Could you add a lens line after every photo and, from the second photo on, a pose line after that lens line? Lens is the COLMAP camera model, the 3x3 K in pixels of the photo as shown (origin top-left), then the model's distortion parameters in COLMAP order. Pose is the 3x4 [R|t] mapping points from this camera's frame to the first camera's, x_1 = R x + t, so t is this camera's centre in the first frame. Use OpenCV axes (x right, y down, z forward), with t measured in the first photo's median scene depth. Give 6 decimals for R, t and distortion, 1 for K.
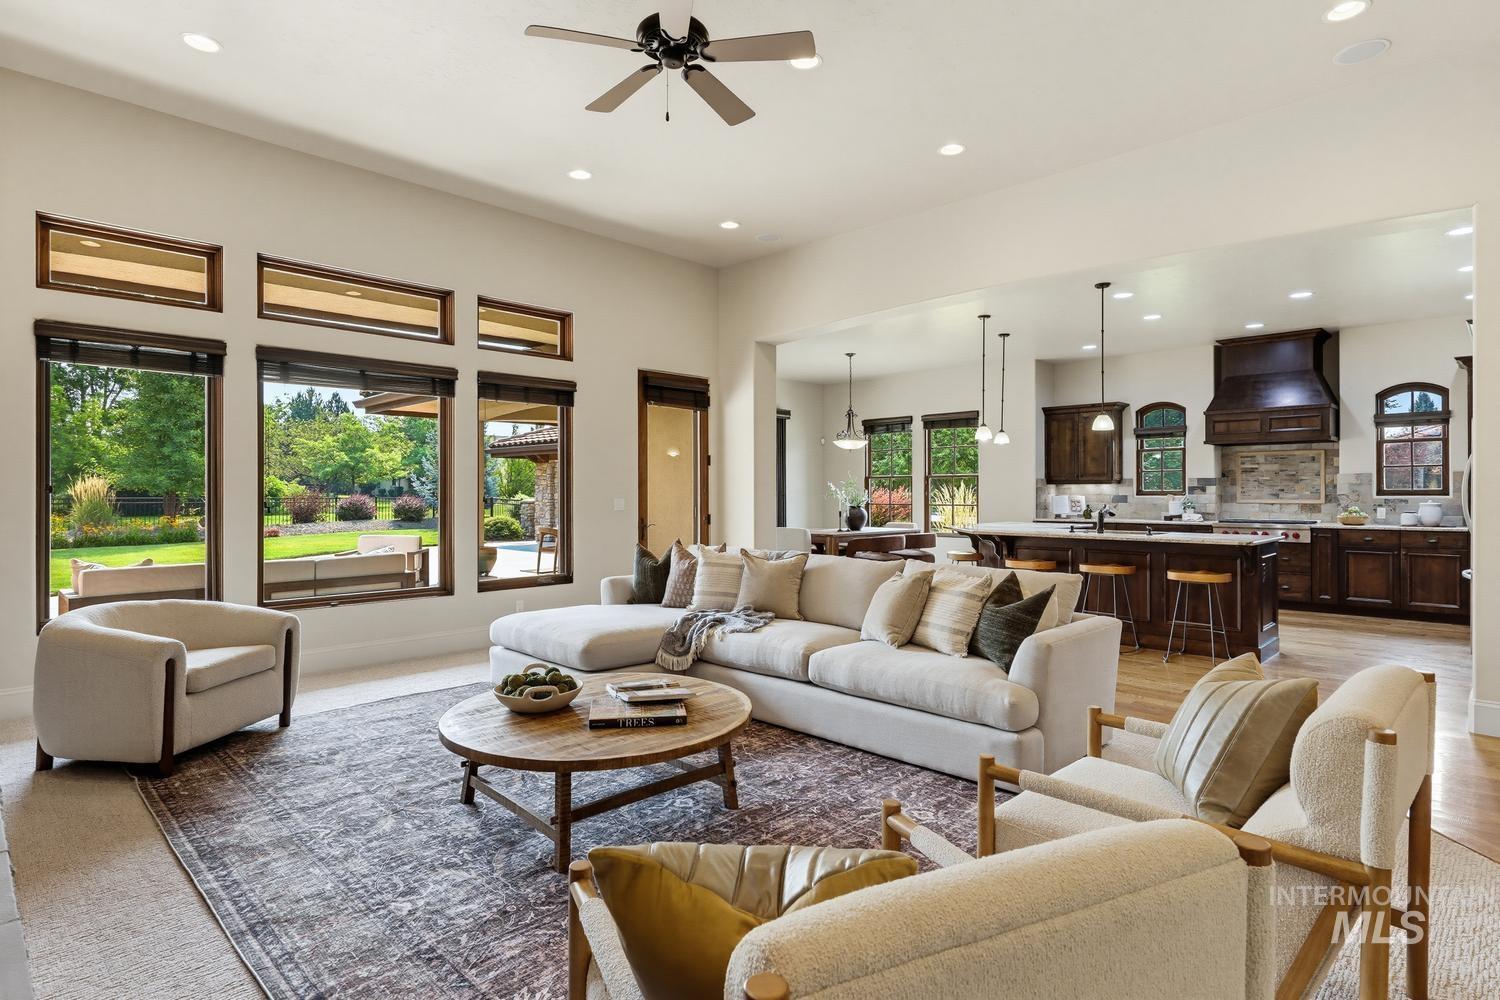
lens RADIAL K [[772.3, 0, 750.0], [0, 772.3, 500.0], [0, 0, 1]] dist [-0.000048, 0.000154]
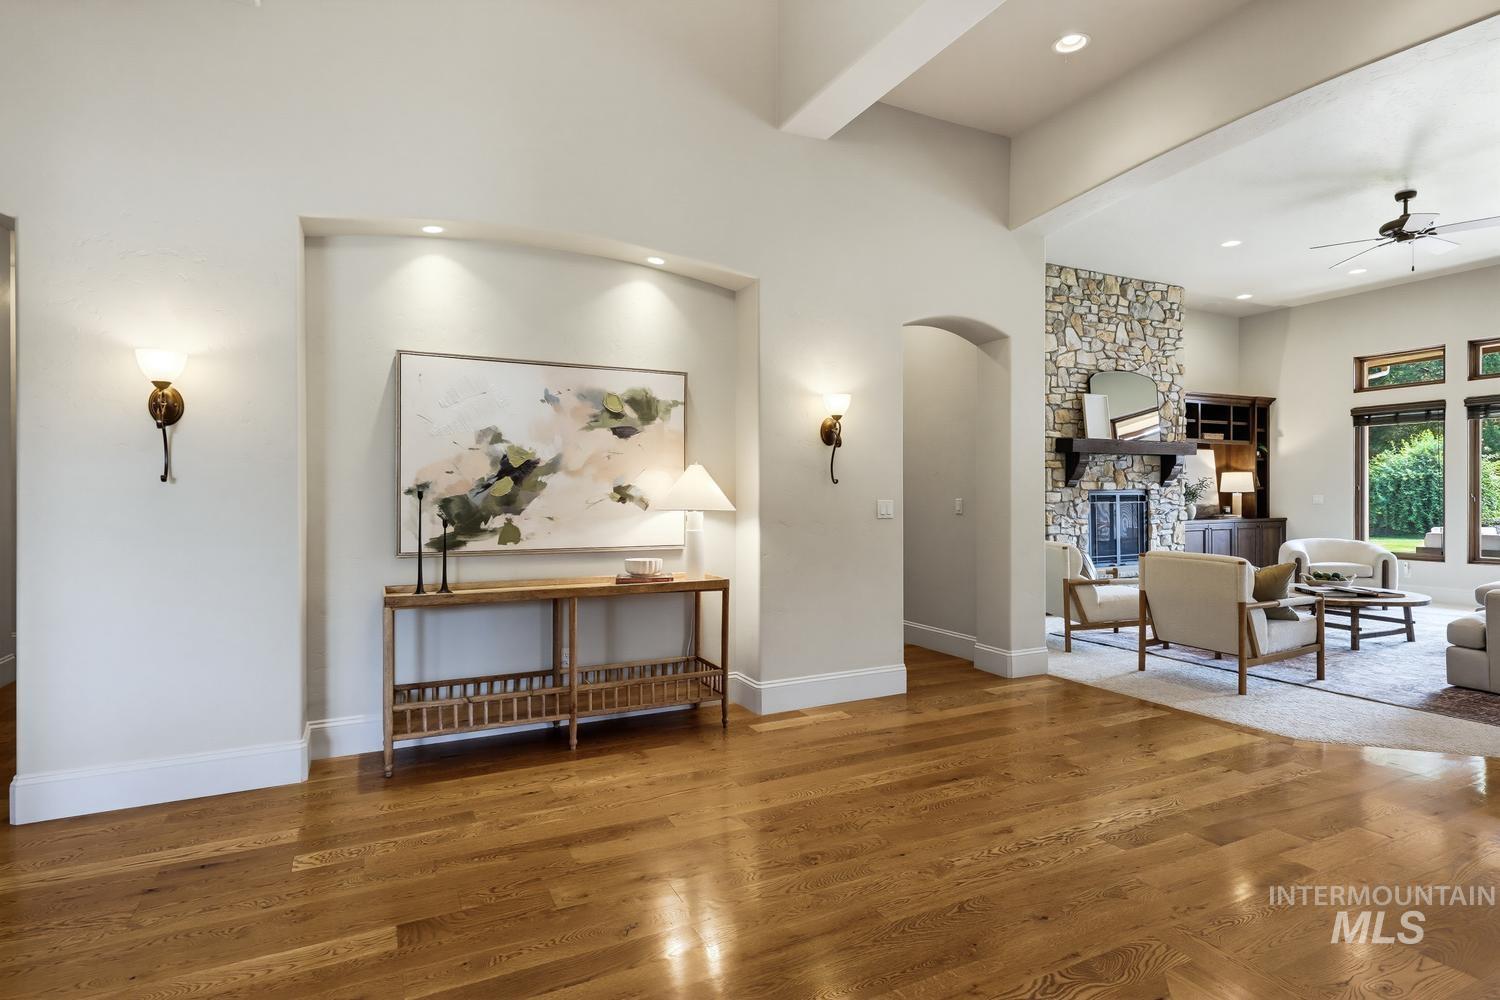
lens RADIAL K [[766.2, 0, 750.0], [0, 766.2, 500.0], [0, 0, 1]] dist [-0.001326, -0.000541]
pose [[-0.335504, 0.006536, -0.942016, 1.033261], [-0.004618, 0.999953, 0.008583, 0.005315], [0.942028, 0.007229, -0.335458, 0.093932]]
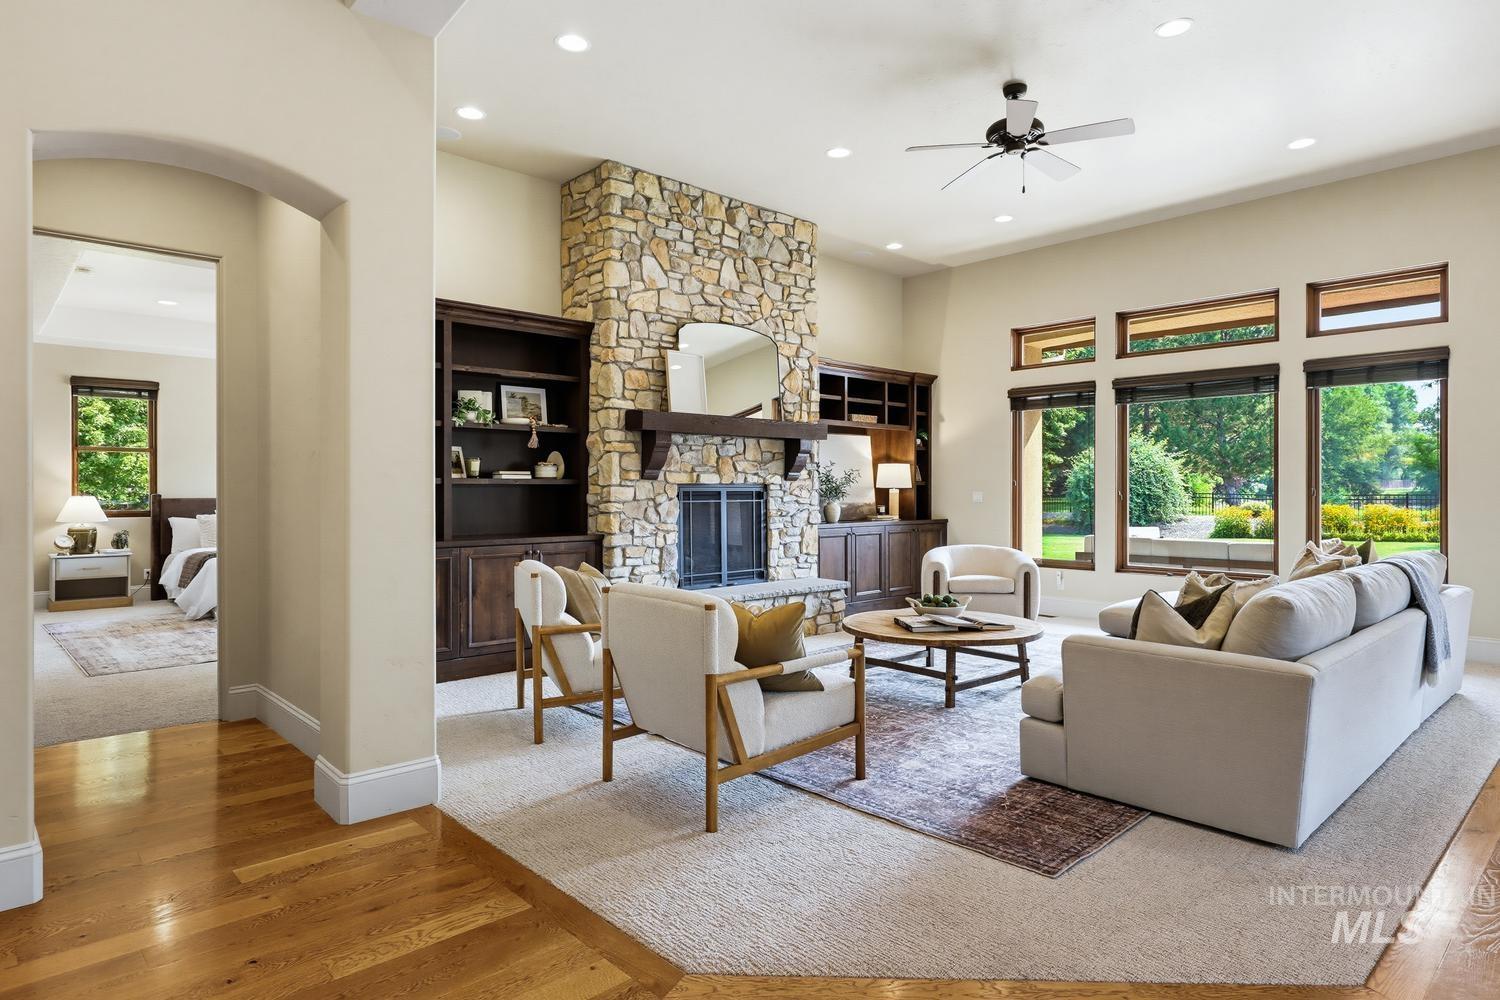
lens RADIAL K [[852.0, 0, 756.8], [0, 852.0, 493.4], [0, 0, 1]] dist [0.001374, -0.000577]
pose [[-0.044260, 0.003544, -0.999014, 0.689749], [-0.009319, 0.999949, 0.003961, 0.003697], [0.998977, 0.009485, -0.044224, 0.321508]]
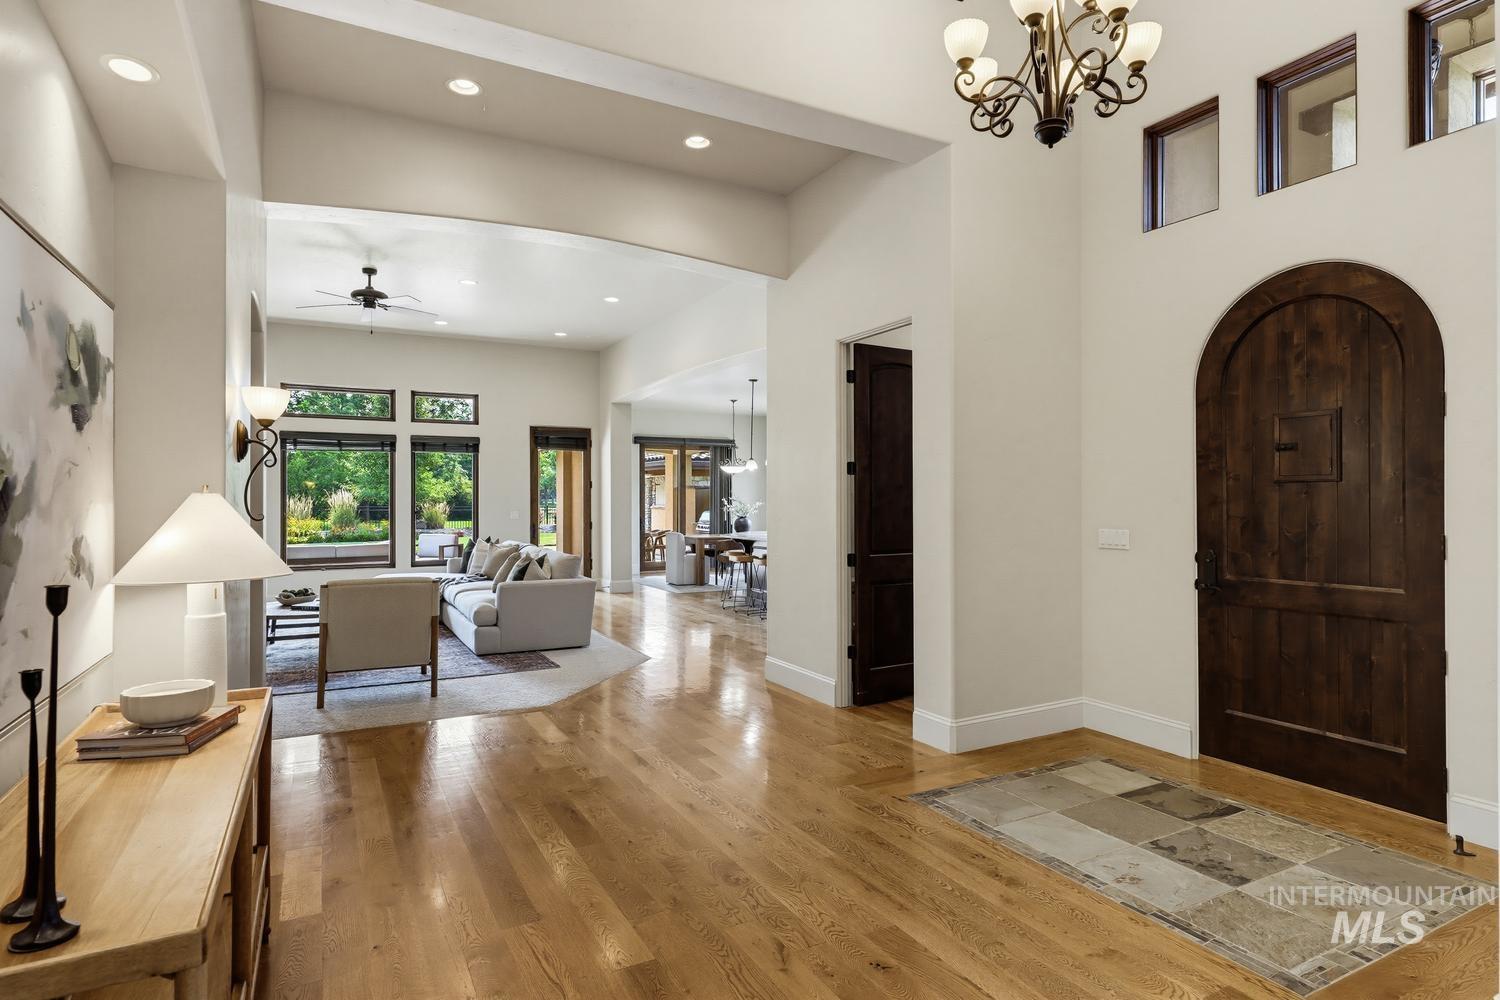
lens RADIAL K [[810.6, 0, 755.9], [0, 810.6, 499.3], [0, 0, 1]] dist [-0.000225, -0.000267]
pose [[0.954014, -0.001368, -0.299760, 0.805341], [-0.001608, 0.999952, -0.009684, -0.011194], [0.299759, 0.009721, 0.953965, -0.411332]]
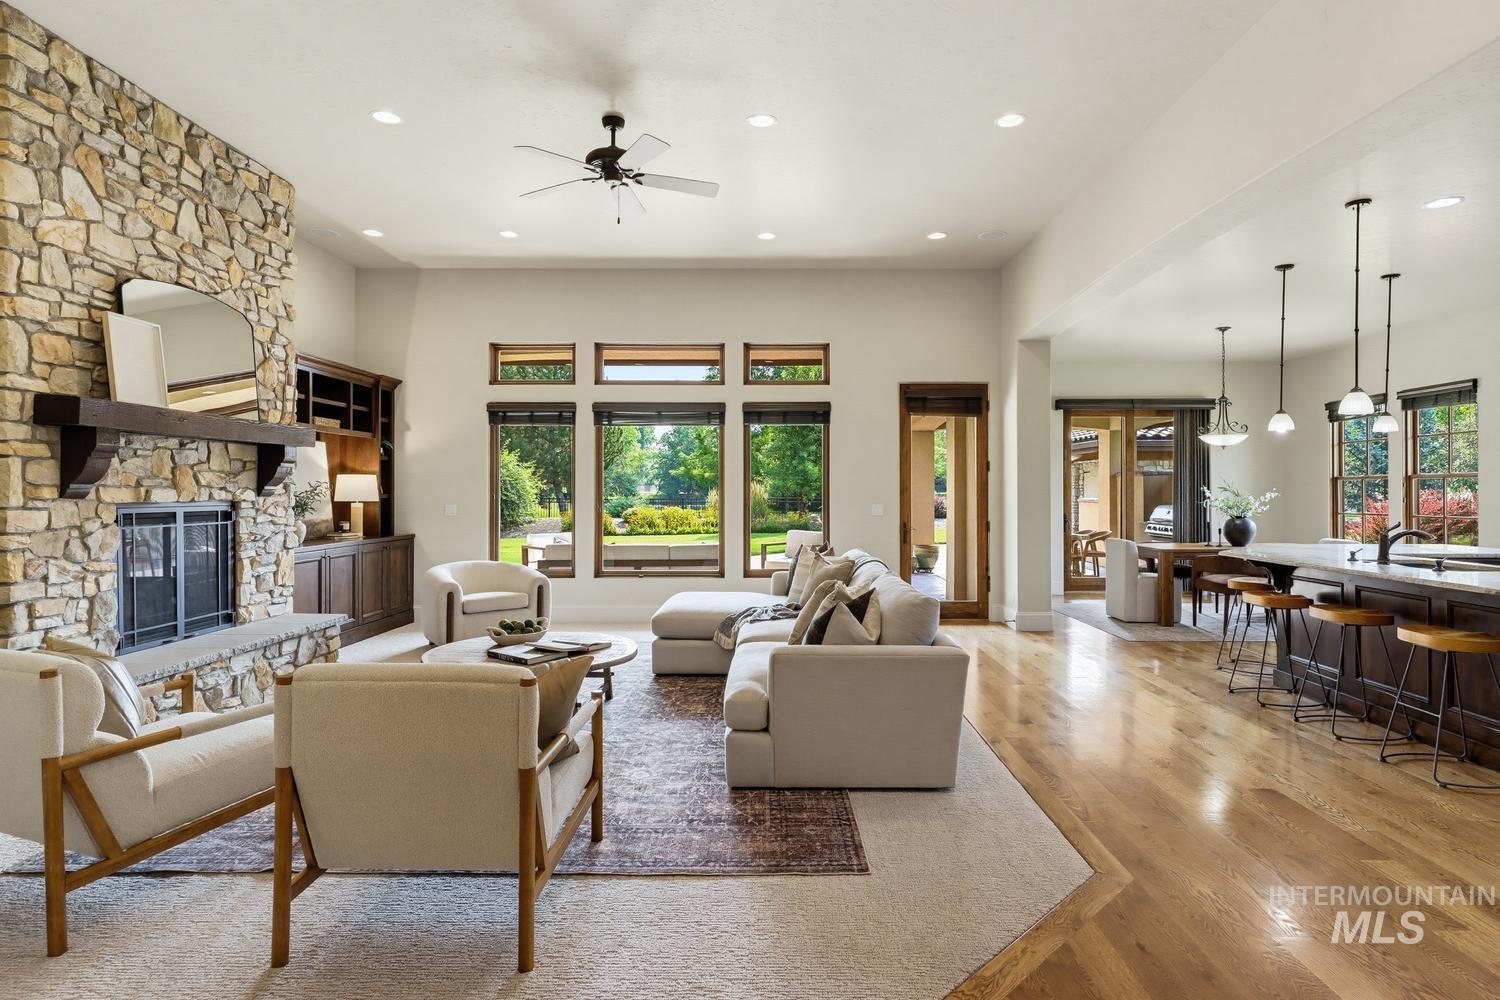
lens RADIAL K [[789.4, 0, 777.4], [0, 789.4, 491.6], [0, 0, 1]] dist [-0.000097, 0.000281]
pose [[0.700993, -0.001008, -0.713167, 0.547591], [-0.006968, 0.999942, -0.008262, -0.010362], [0.713134, 0.010761, 0.700945, 0.124710]]
